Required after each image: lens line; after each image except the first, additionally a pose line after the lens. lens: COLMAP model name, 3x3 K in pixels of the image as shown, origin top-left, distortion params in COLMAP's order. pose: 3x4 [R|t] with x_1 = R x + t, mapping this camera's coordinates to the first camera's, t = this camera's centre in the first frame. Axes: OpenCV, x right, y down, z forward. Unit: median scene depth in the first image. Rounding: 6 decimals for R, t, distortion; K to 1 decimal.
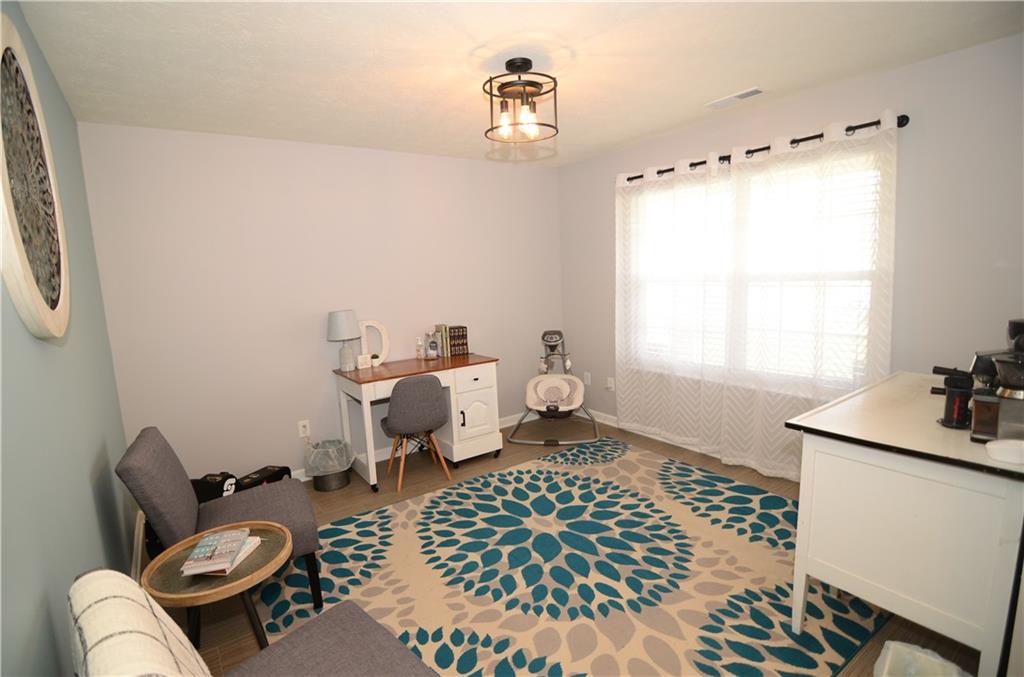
lens RADIAL K [[491.3, 0, 508.2], [0, 491.3, 341.3], [0, 0, 1]] dist [-0.016800, -0.001201]
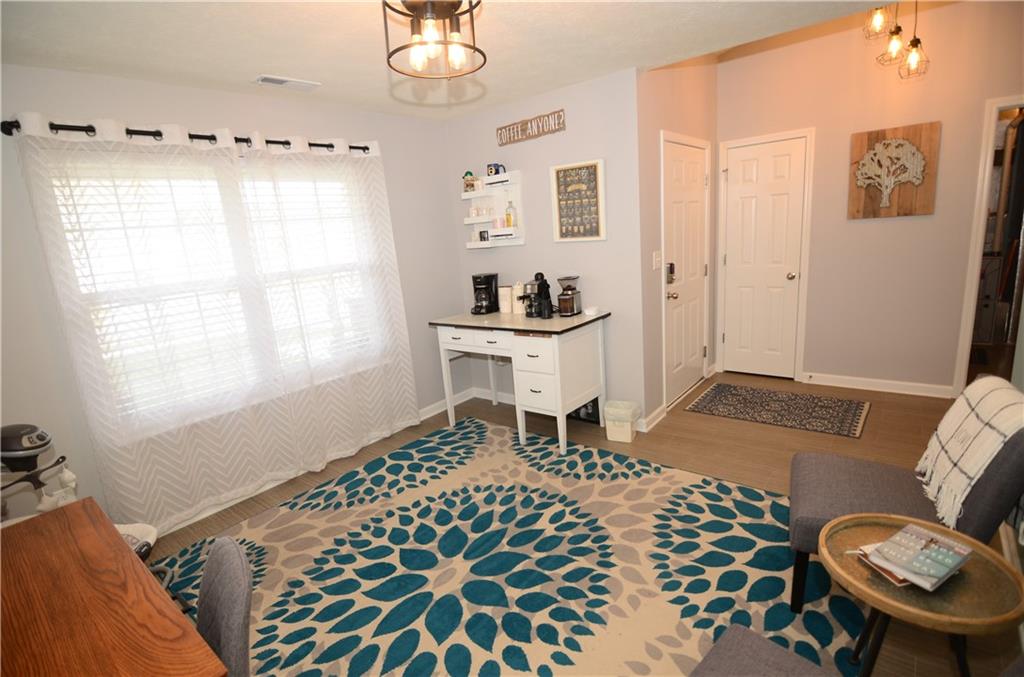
lens RADIAL K [[491.3, 0, 508.5], [0, 491.3, 341.3], [0, 0, 1]] dist [-0.016800, -0.001201]
pose [[-0.253495, -0.143720, 0.956601, -0.677271], [0.234229, 0.950354, 0.204851, -0.126122], [-0.938551, 0.275992, -0.207247, 1.019489]]
